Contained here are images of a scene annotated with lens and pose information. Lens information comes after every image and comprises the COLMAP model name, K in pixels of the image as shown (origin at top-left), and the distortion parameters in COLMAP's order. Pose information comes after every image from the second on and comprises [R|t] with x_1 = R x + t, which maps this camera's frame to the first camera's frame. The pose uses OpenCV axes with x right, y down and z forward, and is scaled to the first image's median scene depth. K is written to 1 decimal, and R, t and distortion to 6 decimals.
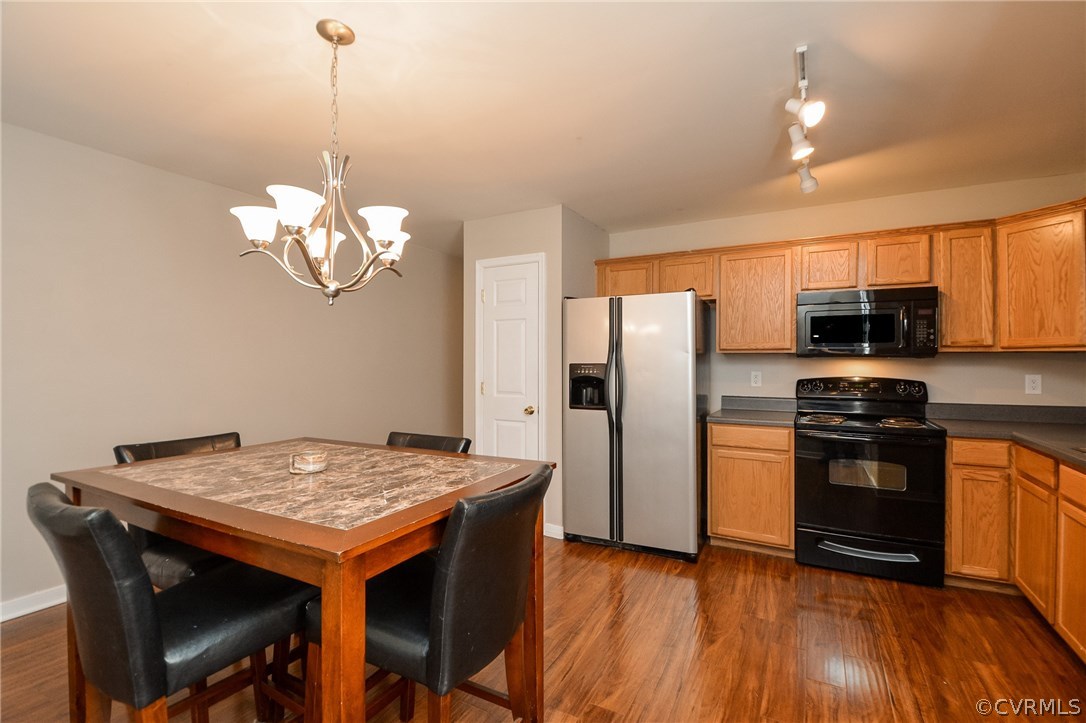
lens RADIAL K [[481.5, 0, 540.7], [0, 481.5, 362.7], [0, 0, 1]] dist [0.001086, -0.006181]
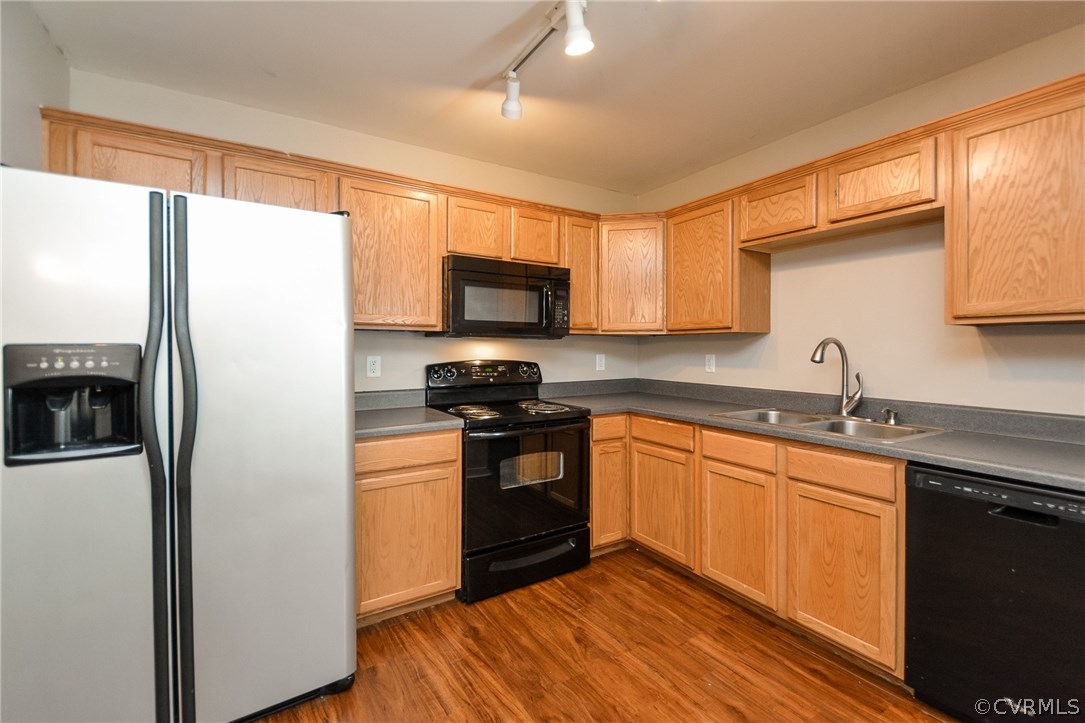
lens RADIAL K [[481.1, 0, 579.4], [0, 481.1, 349.7], [0, 0, 1]] dist [0.001086, -0.006181]
pose [[0.459133, -0.008121, 0.888331, -0.064693], [-0.001354, 0.999951, 0.009841, 0.002179], [-0.888367, -0.005721, 0.459099, 0.493804]]
